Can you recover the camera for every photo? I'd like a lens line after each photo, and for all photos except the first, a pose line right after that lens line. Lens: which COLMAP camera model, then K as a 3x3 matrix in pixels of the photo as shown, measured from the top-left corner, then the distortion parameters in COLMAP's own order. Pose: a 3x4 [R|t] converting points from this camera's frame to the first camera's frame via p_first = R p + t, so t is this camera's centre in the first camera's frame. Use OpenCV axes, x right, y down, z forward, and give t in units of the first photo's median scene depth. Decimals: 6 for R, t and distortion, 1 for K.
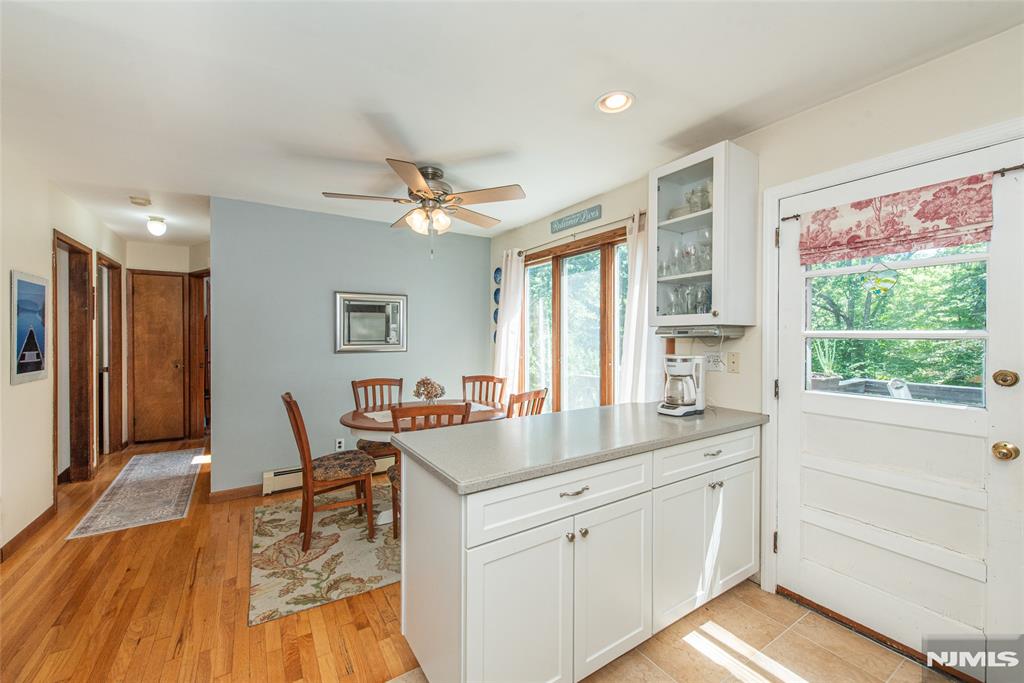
lens RADIAL K [[405.1, 0, 515.5], [0, 405.1, 339.4], [0, 0, 1]] dist [0.004610, -0.002534]
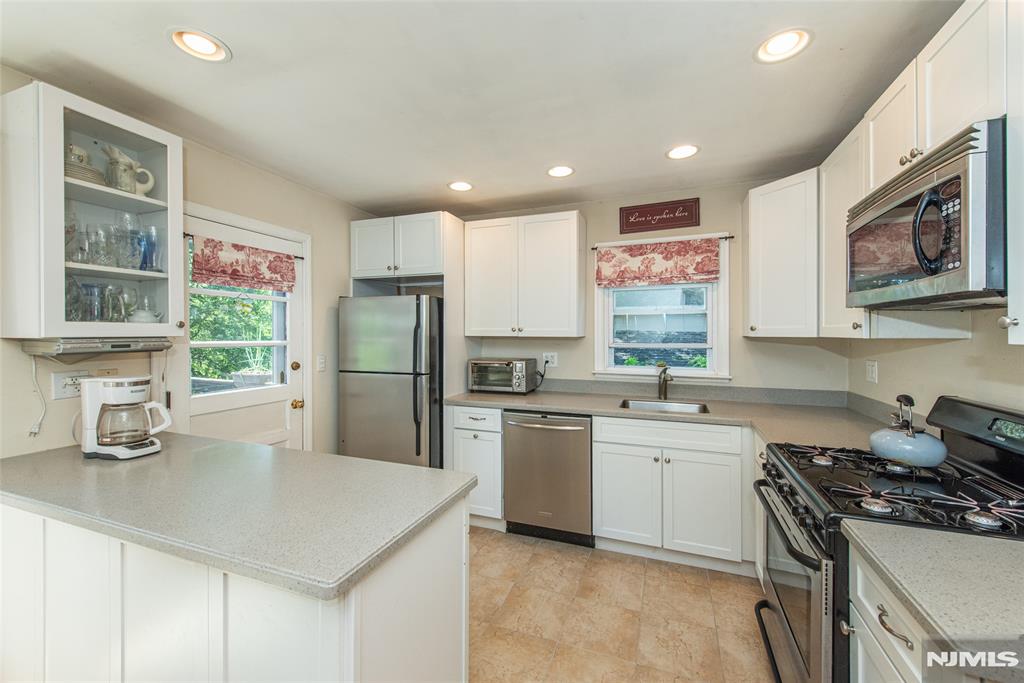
lens RADIAL K [[405.1, 0, 527.7], [0, 405.1, 335.4], [0, 0, 1]] dist [0.004610, -0.002534]
pose [[-0.610541, -0.006750, 0.791956, -0.715582], [0.001450, 0.999952, 0.009641, -0.048483], [-0.791983, 0.007035, -0.610502, 0.964233]]
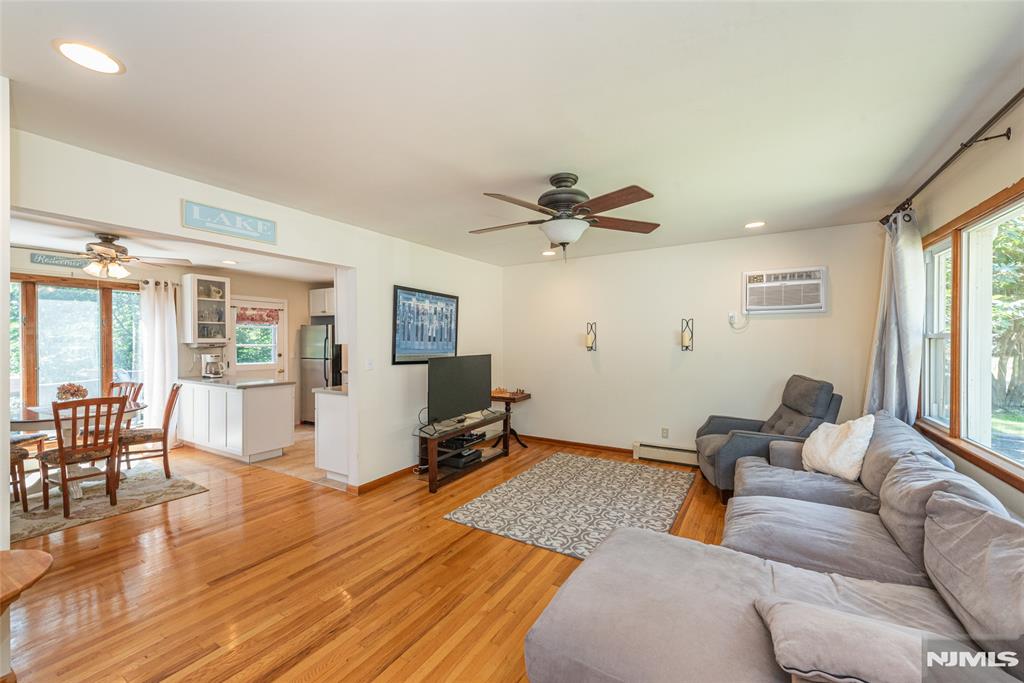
lens RADIAL K [[405.1, 0, 521.2], [0, 405.1, 344.8], [0, 0, 1]] dist [0.004610, -0.002534]
pose [[-0.451191, -0.010744, 0.892363, -3.012156], [0.003633, 0.999897, 0.013875, -0.055167], [-0.892420, 0.009502, -0.451105, 0.474091]]
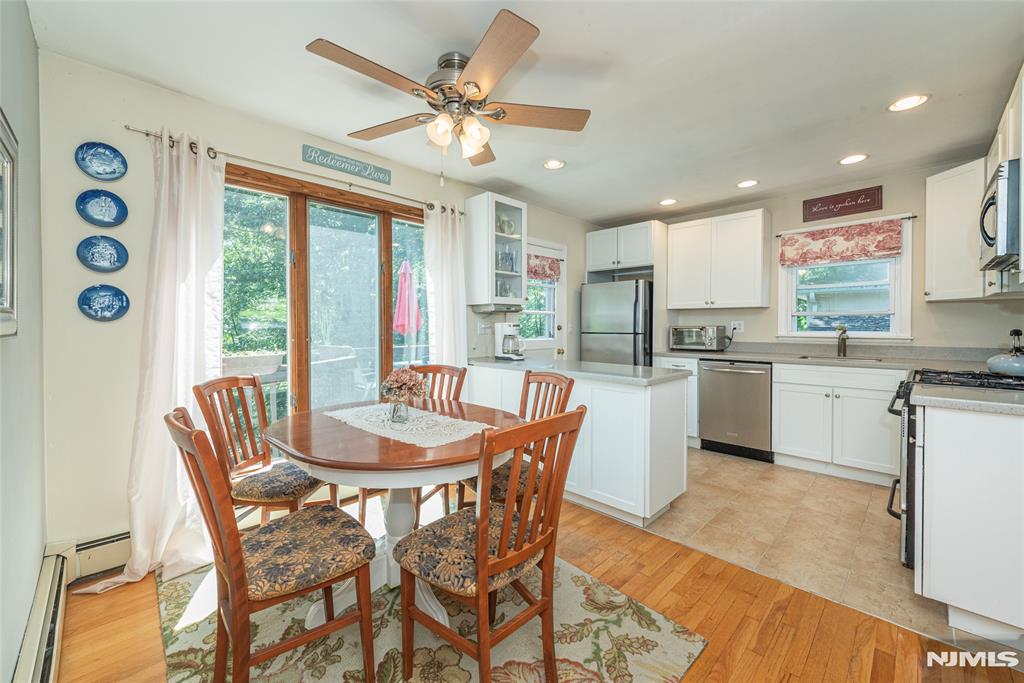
lens RADIAL K [[405.1, 0, 523.8], [0, 405.1, 333.8], [0, 0, 1]] dist [0.004610, -0.002534]
pose [[-0.224895, -0.025381, 0.974052, -1.285030], [0.005500, 0.999612, 0.027317, 0.043762], [-0.974367, 0.011501, -0.224669, 1.454058]]
